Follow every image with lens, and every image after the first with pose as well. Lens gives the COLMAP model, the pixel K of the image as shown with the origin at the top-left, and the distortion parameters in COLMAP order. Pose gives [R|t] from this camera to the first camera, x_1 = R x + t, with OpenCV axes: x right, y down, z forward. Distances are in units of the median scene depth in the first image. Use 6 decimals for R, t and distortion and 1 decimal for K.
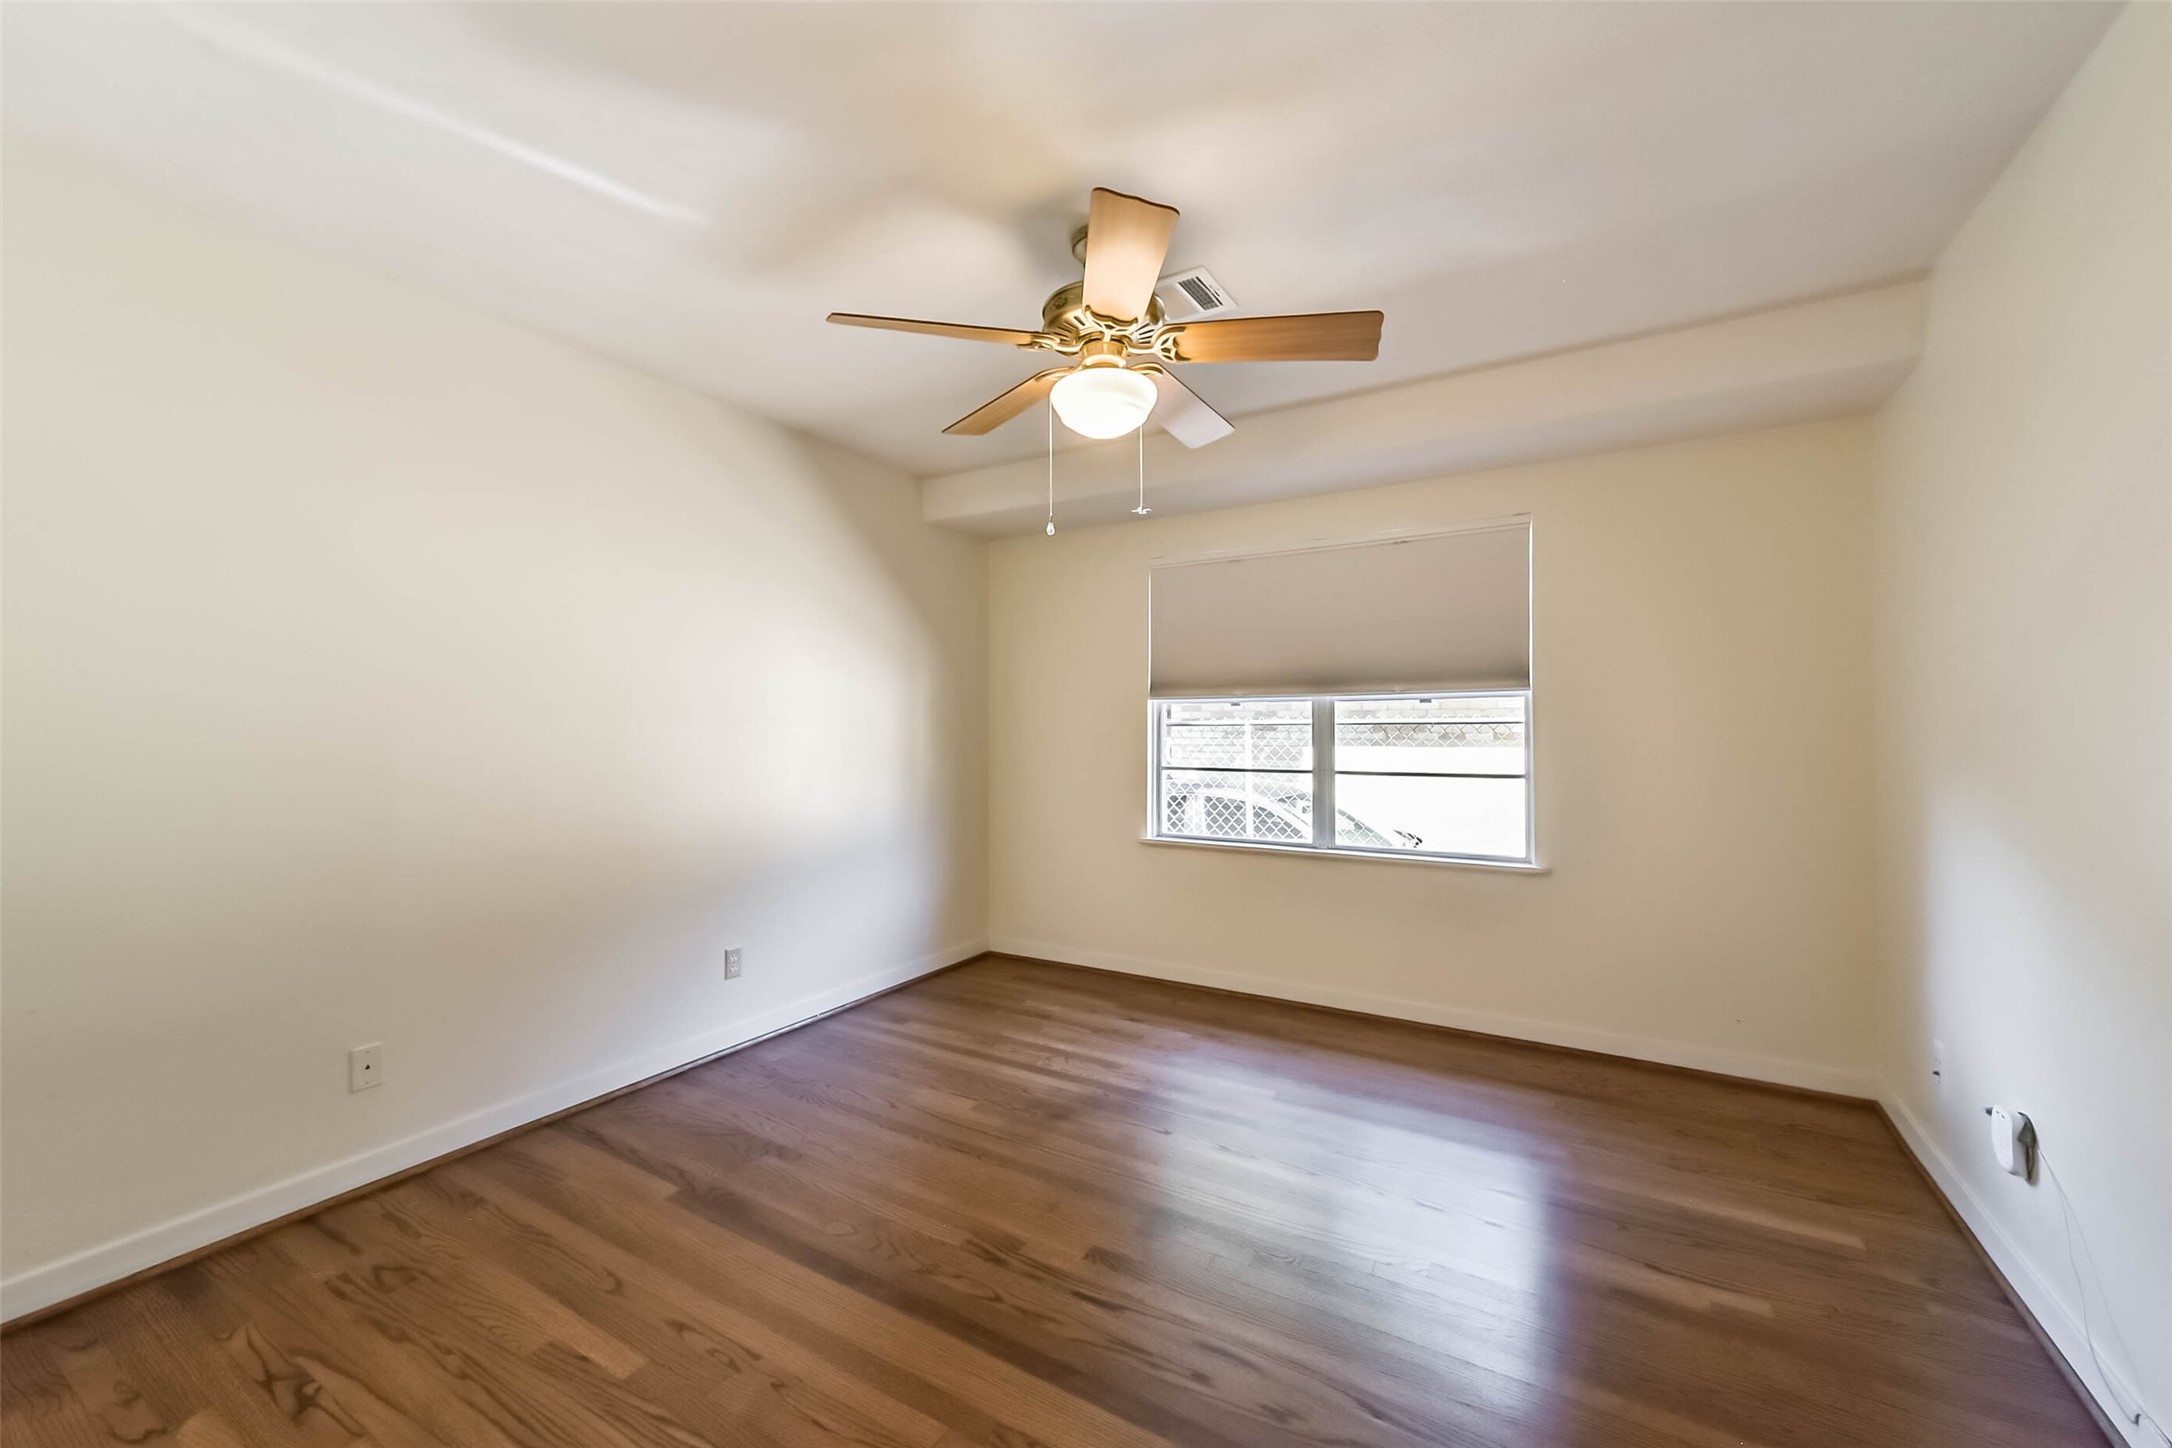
lens RADIAL K [[846.7, 0, 1088.6], [0, 846.7, 722.2], [0, 0, 1]] dist [-0.003891, -0.000105]
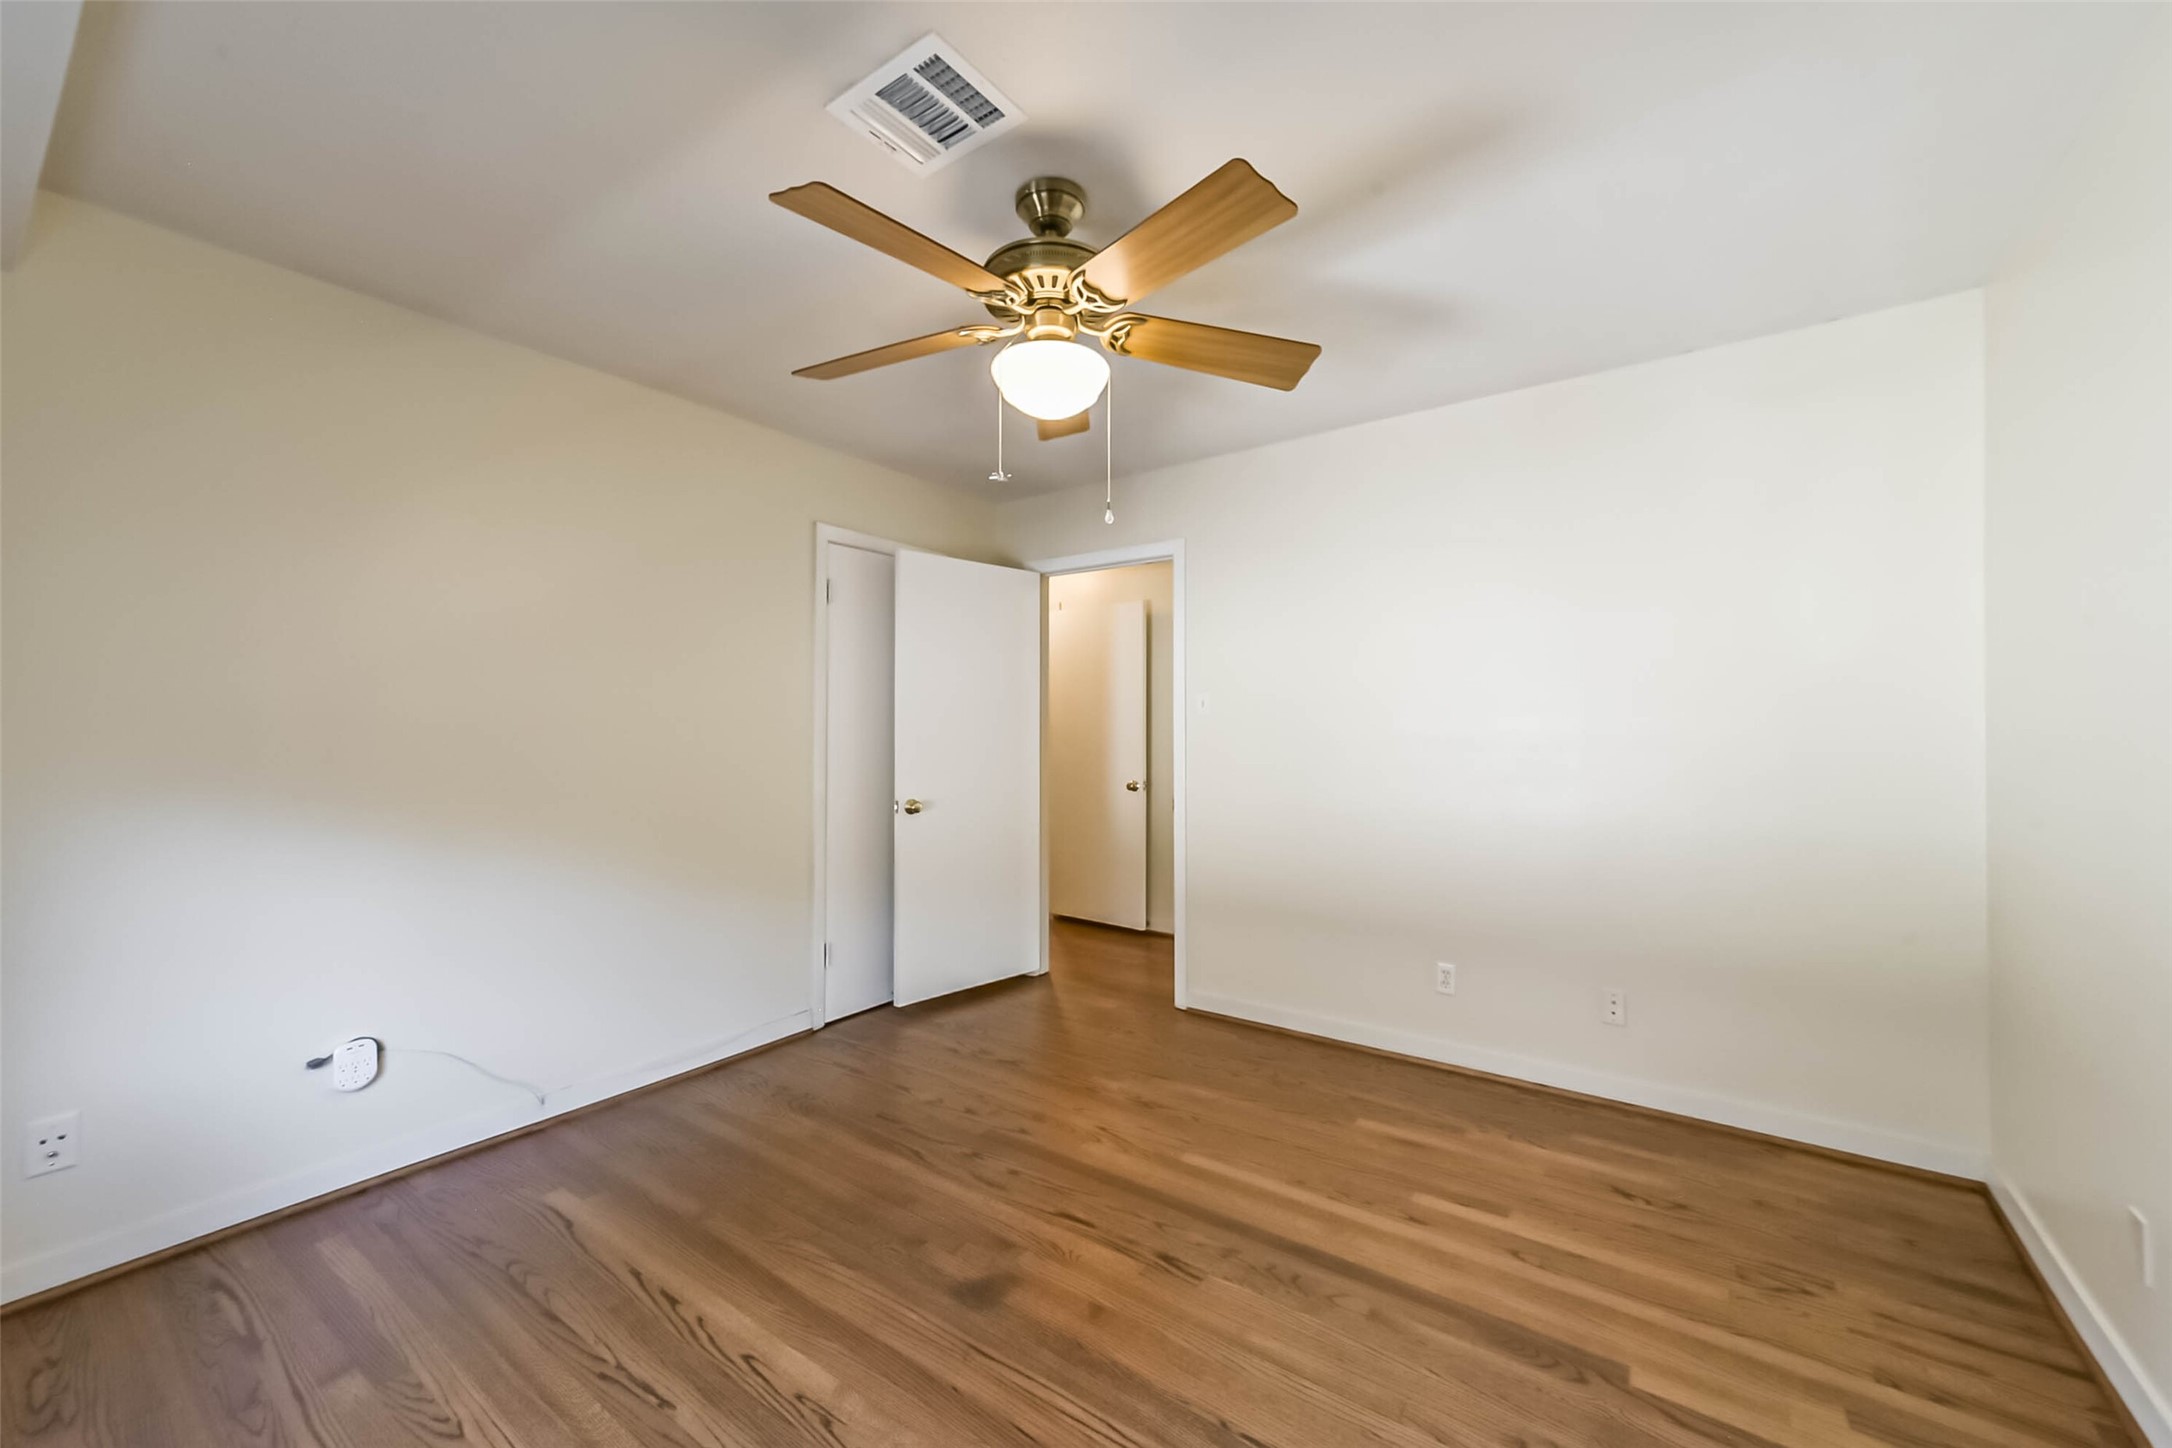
lens RADIAL K [[846.7, 0, 1088.6], [0, 846.7, 722.2], [0, 0, 1]] dist [-0.003891, -0.000105]
pose [[-0.996204, 0.001618, 0.087030, -0.109336], [0.000965, 0.999971, -0.007547, -0.000504], [-0.087040, -0.007434, -0.996177, 2.103737]]
